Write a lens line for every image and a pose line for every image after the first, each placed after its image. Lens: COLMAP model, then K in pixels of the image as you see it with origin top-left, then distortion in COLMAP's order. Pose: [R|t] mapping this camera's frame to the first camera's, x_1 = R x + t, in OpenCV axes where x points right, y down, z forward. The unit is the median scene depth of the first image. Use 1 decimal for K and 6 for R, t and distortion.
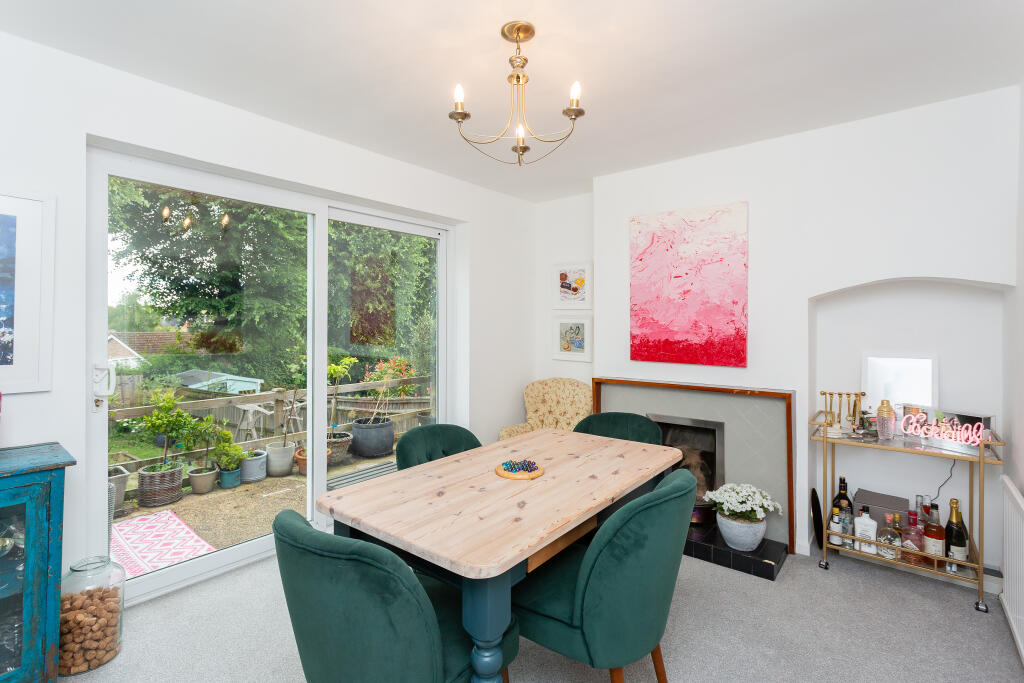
lens RADIAL K [[492.3, 0, 509.7], [0, 492.3, 321.6], [0, 0, 1]] dist [0.002352, 0.000385]
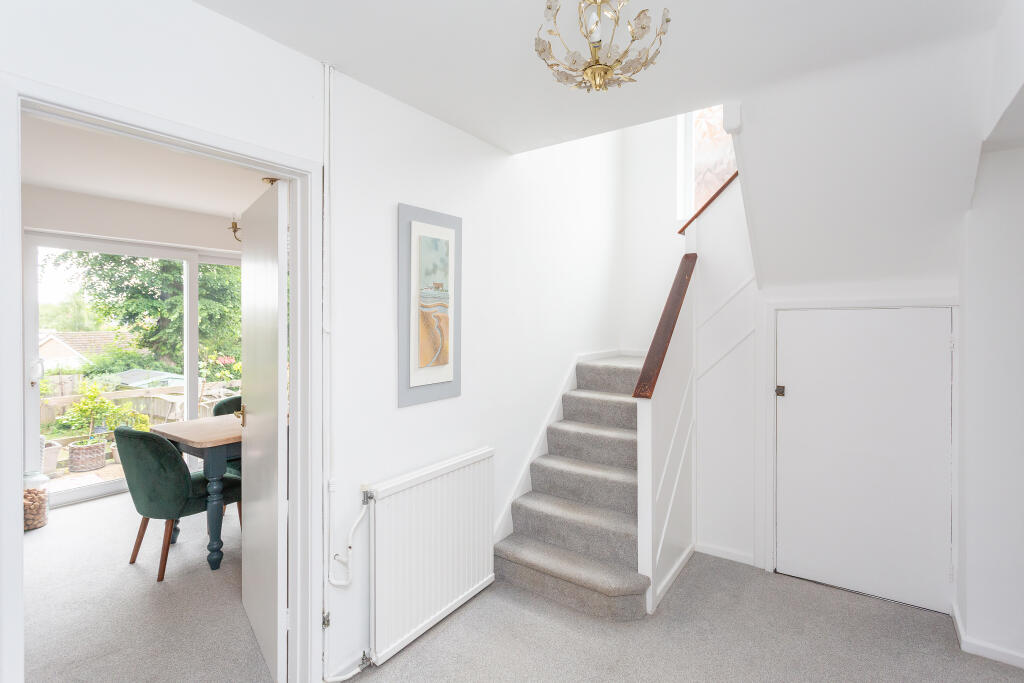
lens RADIAL K [[492.3, 0, 509.7], [0, 492.3, 321.6], [0, 0, 1]] dist [0.002352, 0.000385]
pose [[0.997689, -0.000615, 0.067949, 0.075264], [0.000307, 0.999990, 0.004540, -0.006249], [-0.067951, -0.004509, 0.997678, -0.088432]]
